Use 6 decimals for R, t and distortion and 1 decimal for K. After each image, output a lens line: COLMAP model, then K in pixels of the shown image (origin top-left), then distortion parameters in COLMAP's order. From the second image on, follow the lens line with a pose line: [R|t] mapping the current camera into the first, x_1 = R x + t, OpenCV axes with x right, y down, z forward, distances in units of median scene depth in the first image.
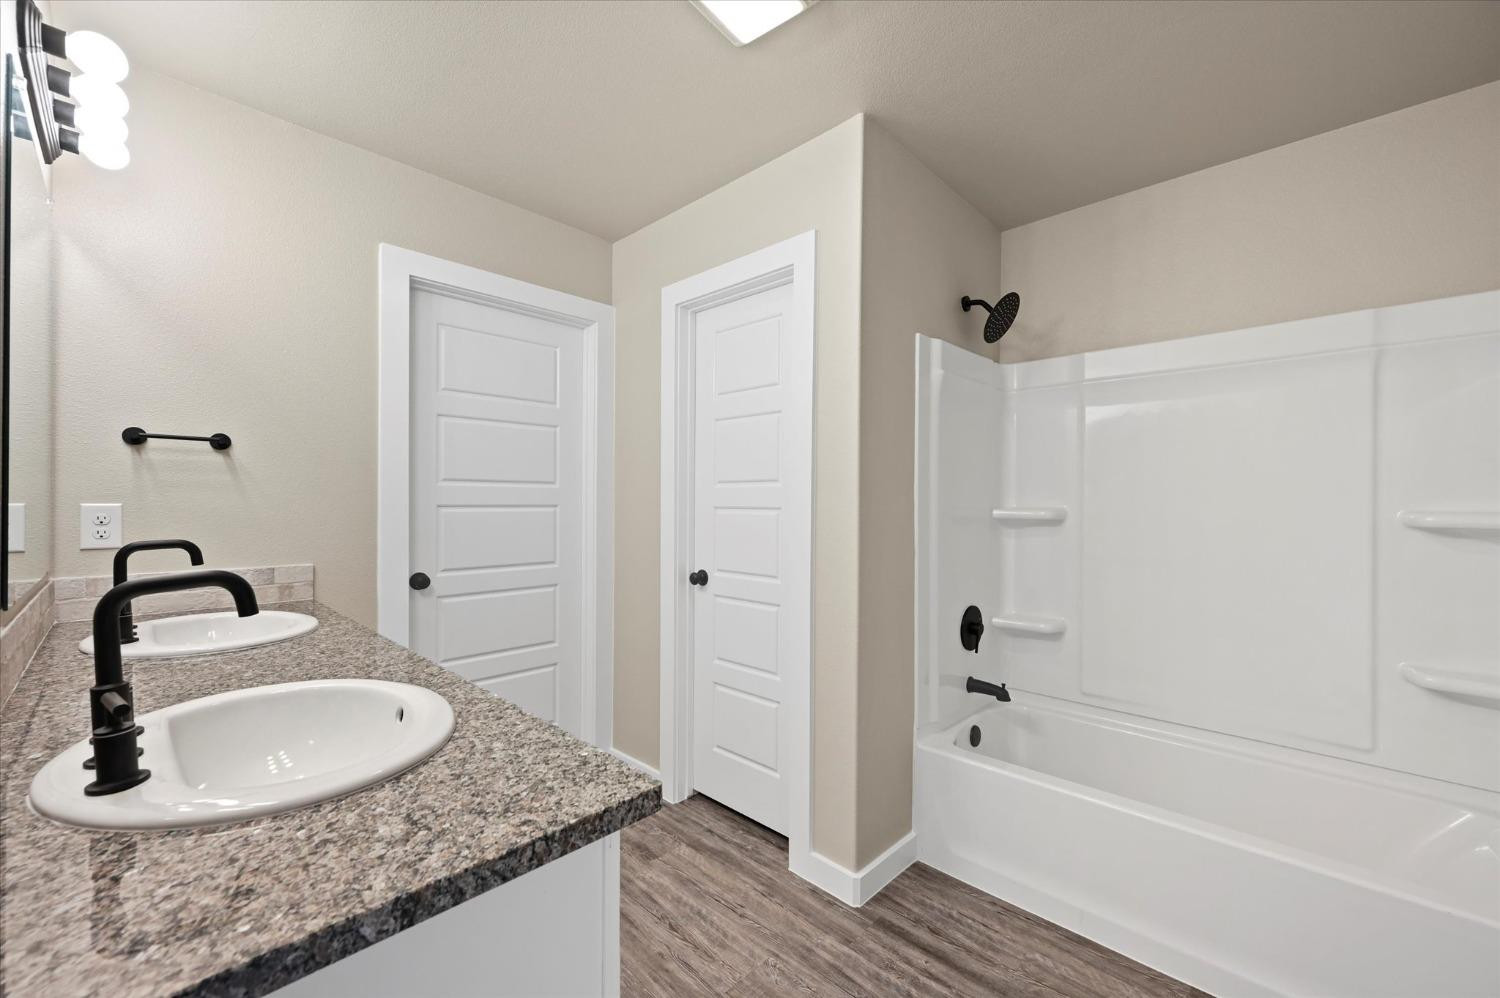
lens RADIAL K [[597.9, 0, 752.2], [0, 597.9, 503.5], [0, 0, 1]] dist [0.001397, 0.000245]
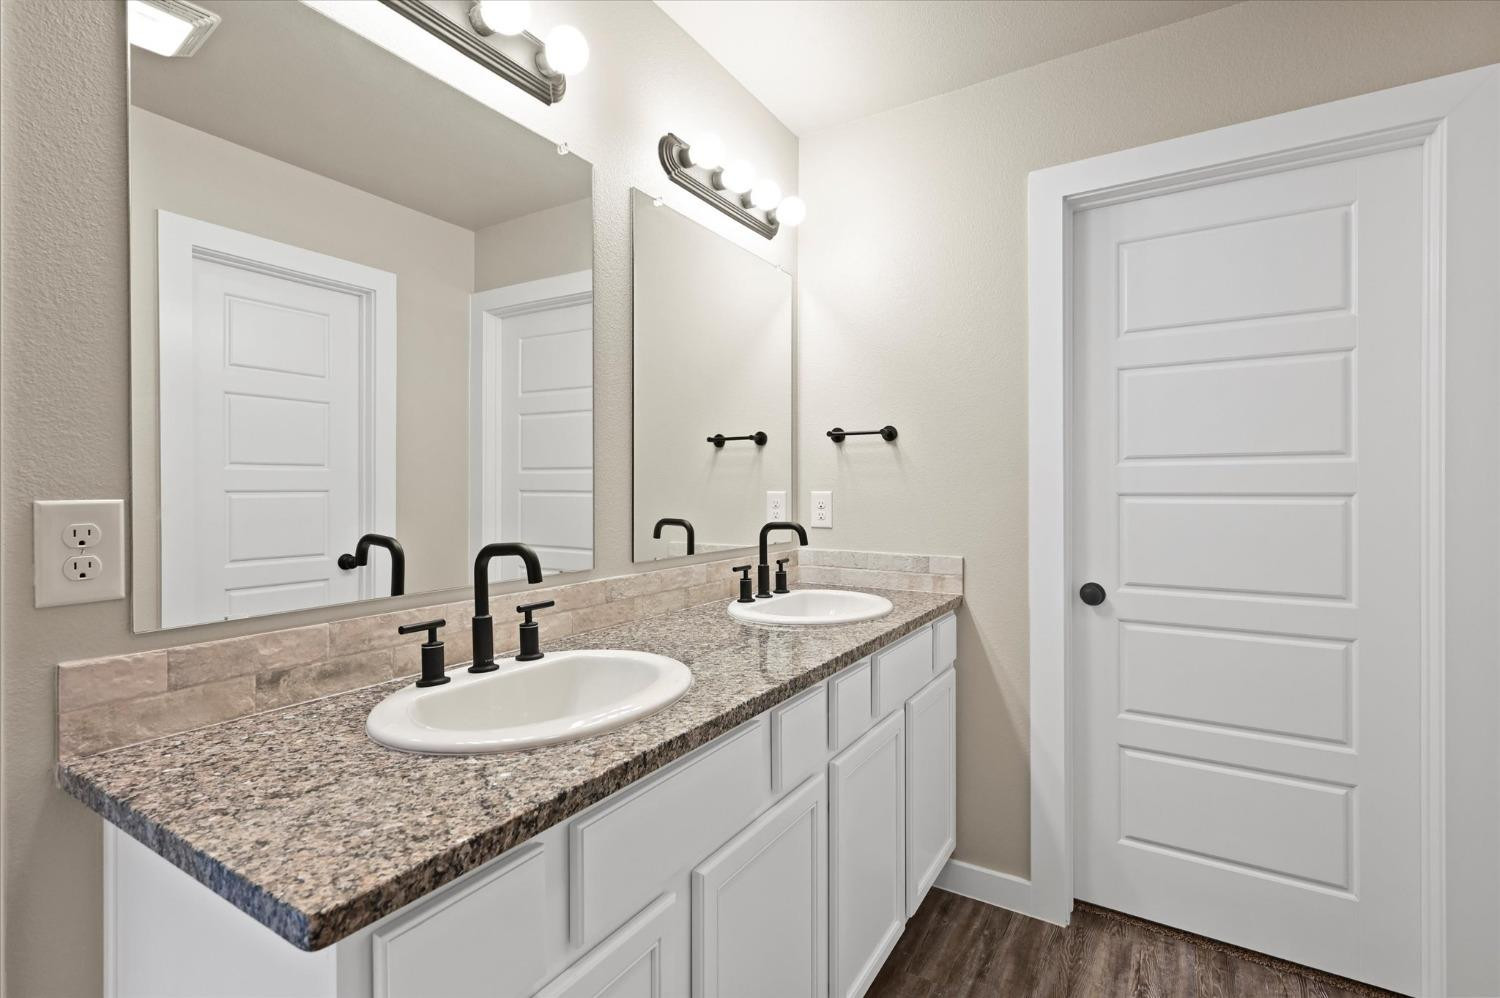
lens RADIAL K [[688.6, 0, 751.3], [0, 688.6, 488.7], [0, 0, 1]] dist [0.002498, 0.000427]
pose [[0.207068, -0.005987, -0.978308, 0.204516], [-0.000258, 0.999981, -0.006174, 0.002456], [0.978326, 0.001531, 0.207063, 0.397275]]
